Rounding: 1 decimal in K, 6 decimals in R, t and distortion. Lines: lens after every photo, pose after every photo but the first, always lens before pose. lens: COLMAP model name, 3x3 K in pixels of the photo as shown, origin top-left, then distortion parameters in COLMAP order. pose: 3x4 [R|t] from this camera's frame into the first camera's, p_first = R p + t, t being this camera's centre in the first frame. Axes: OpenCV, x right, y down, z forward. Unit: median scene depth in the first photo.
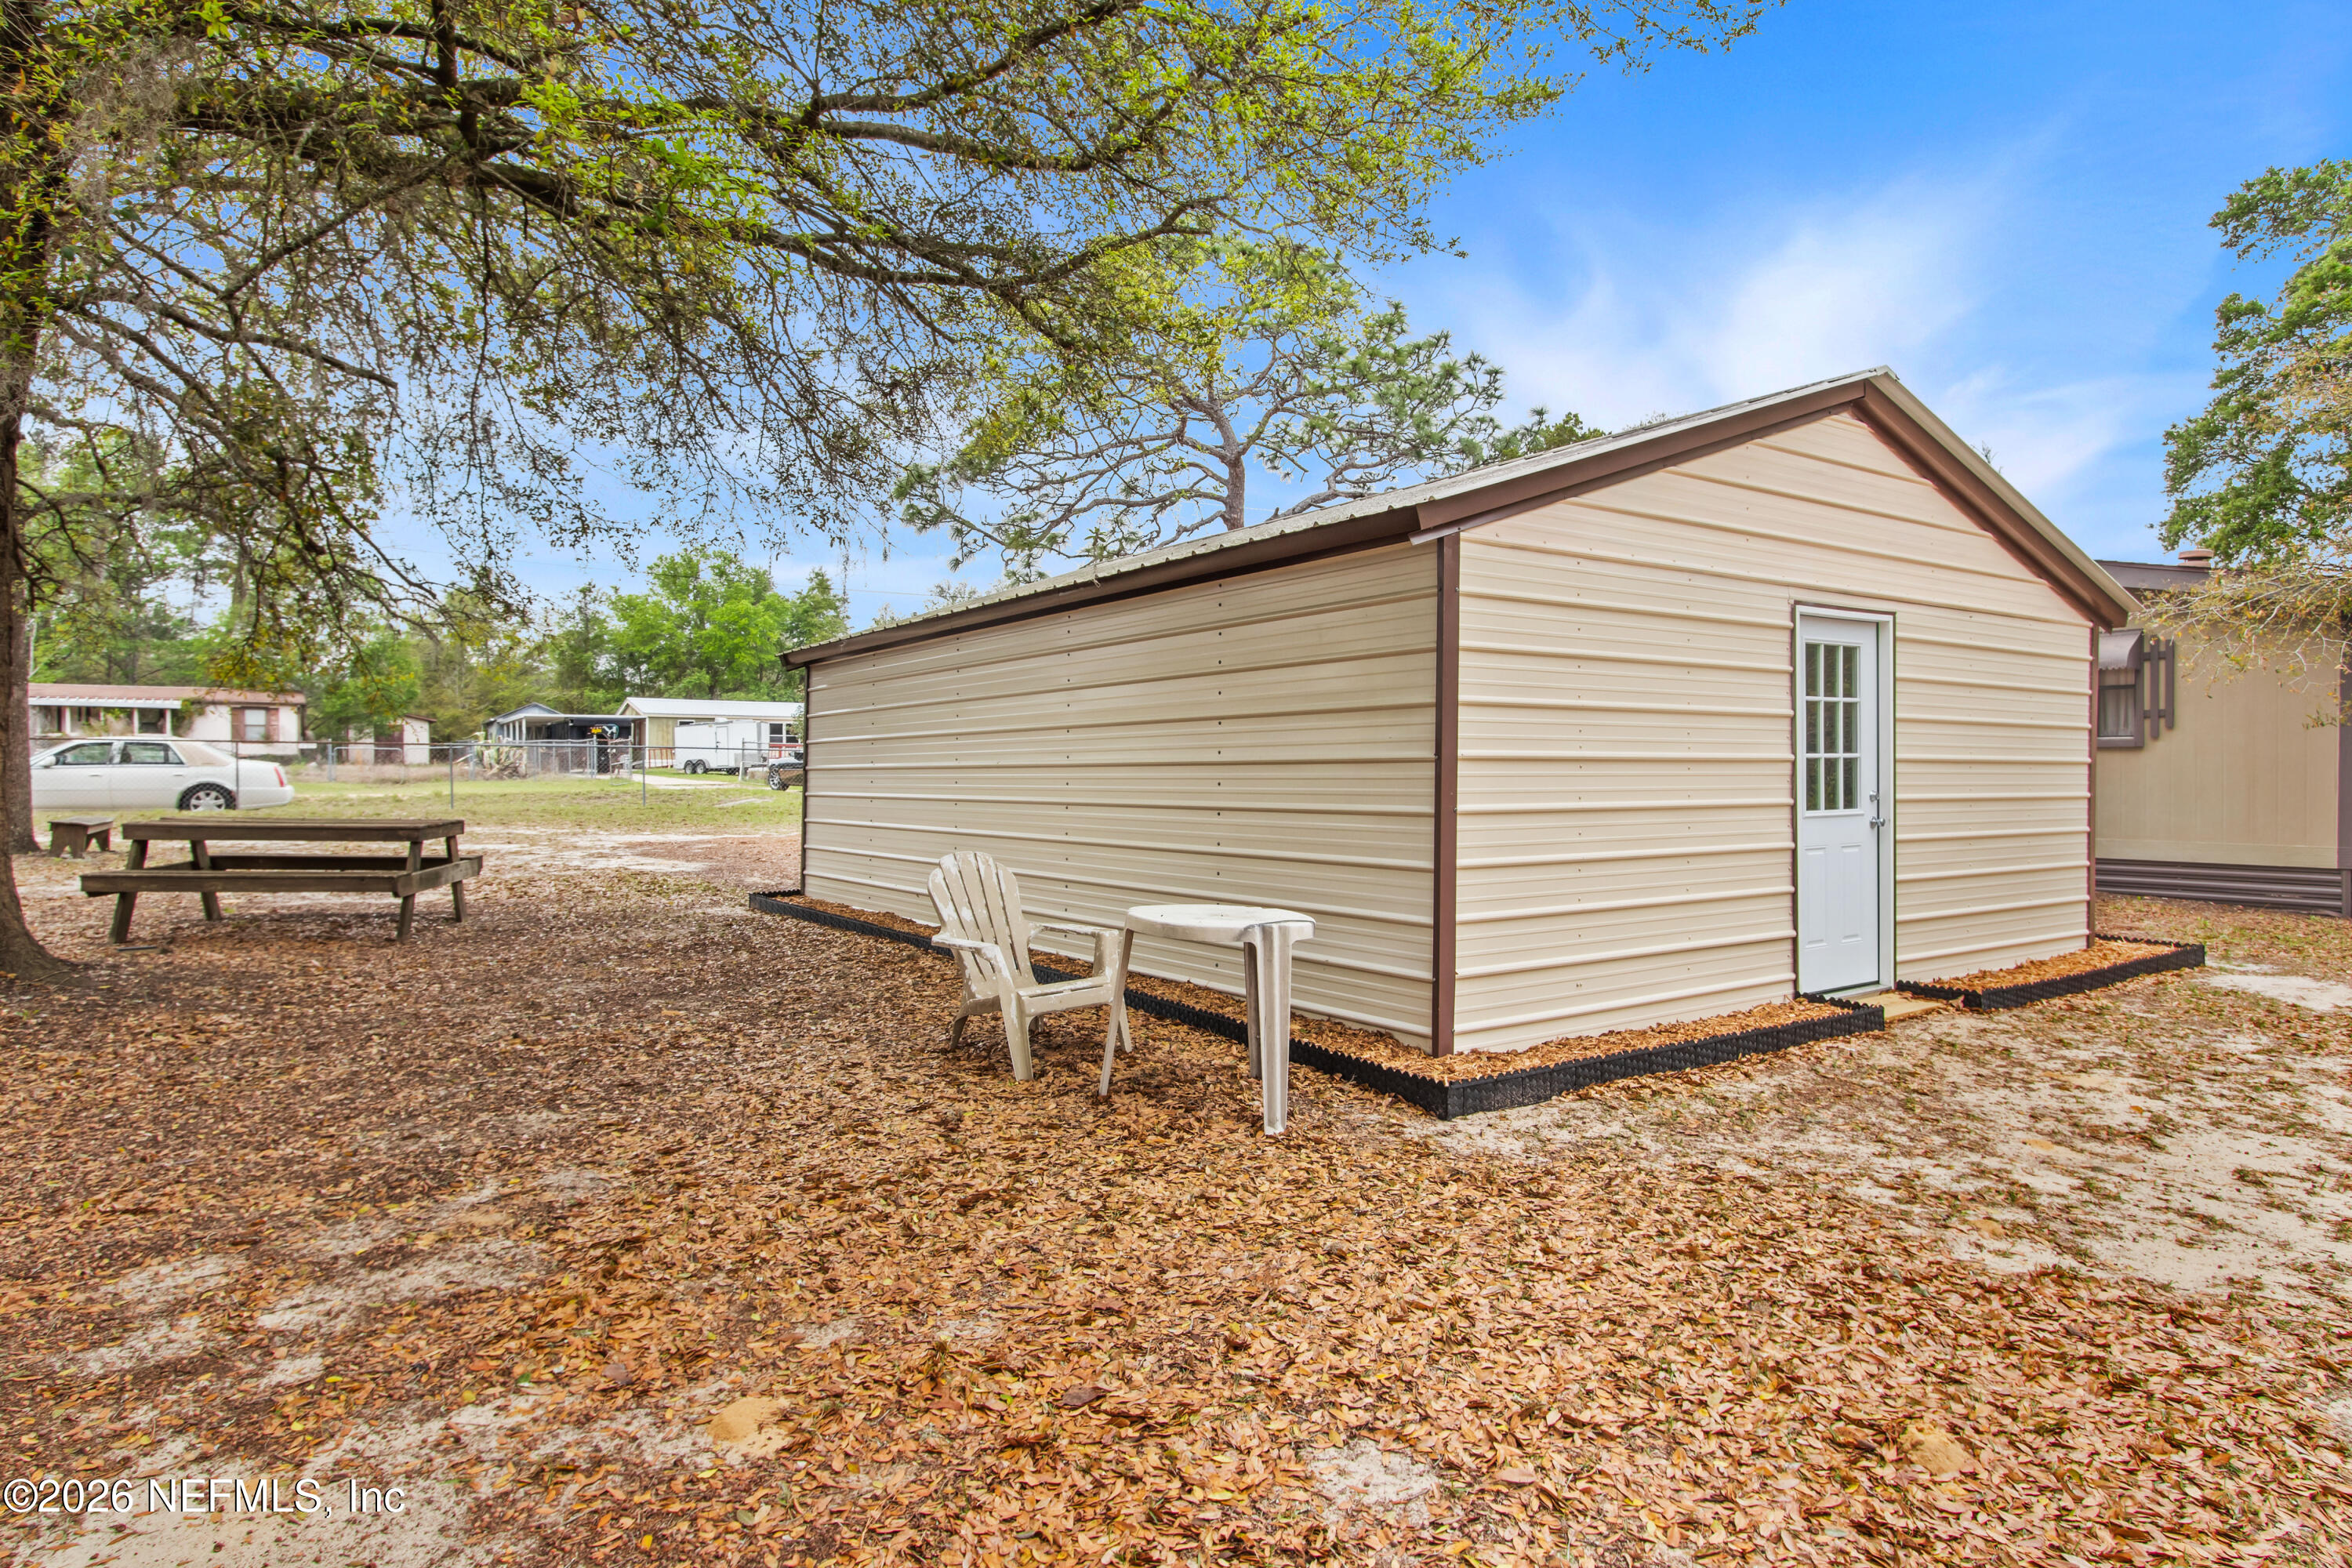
lens RADIAL K [[1367.5, 0, 1174.2], [0, 1367.5, 780.6], [0, 0, 1]] dist [0.004433, 0.000453]
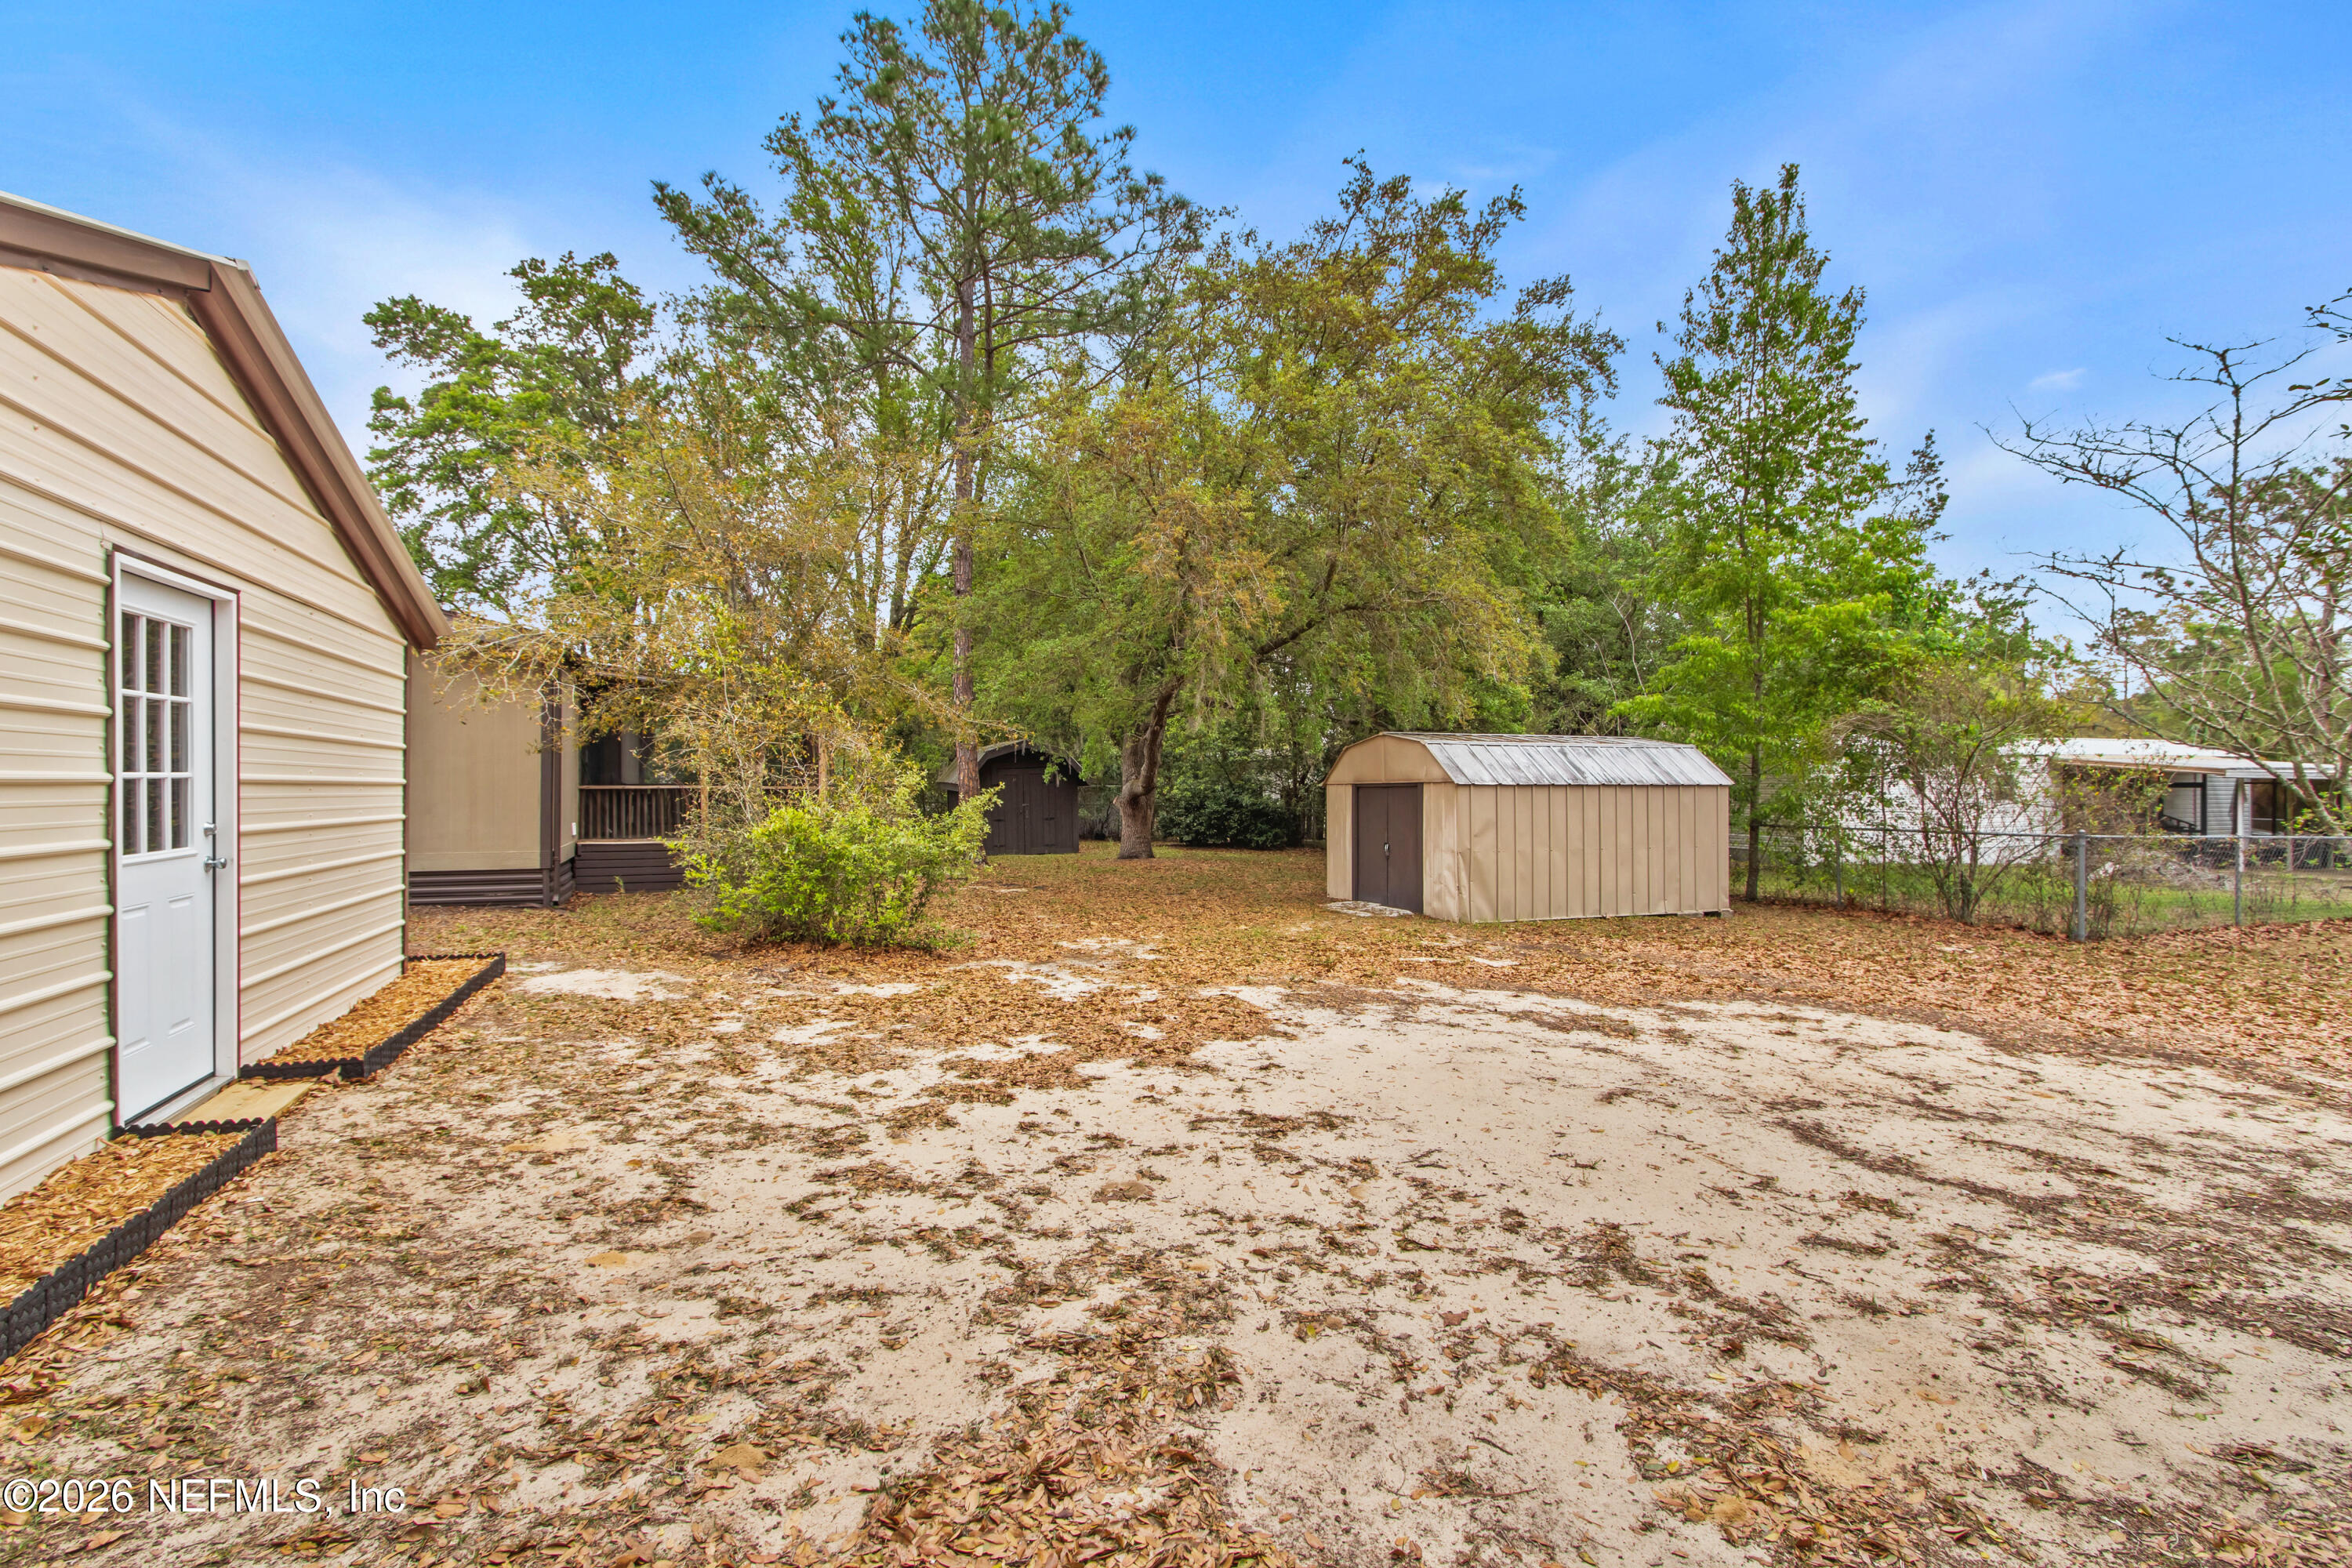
lens RADIAL K [[1077.4, 0, 1170.9], [0, 1077.4, 784.5], [0, 0, 1]] dist [0.002745, -0.001981]
pose [[0.231212, 0.000789, 0.972903, 0.057098], [0.005473, 0.999983, -0.002112, -0.009421], [-0.972888, 0.005813, 0.231203, 0.354971]]
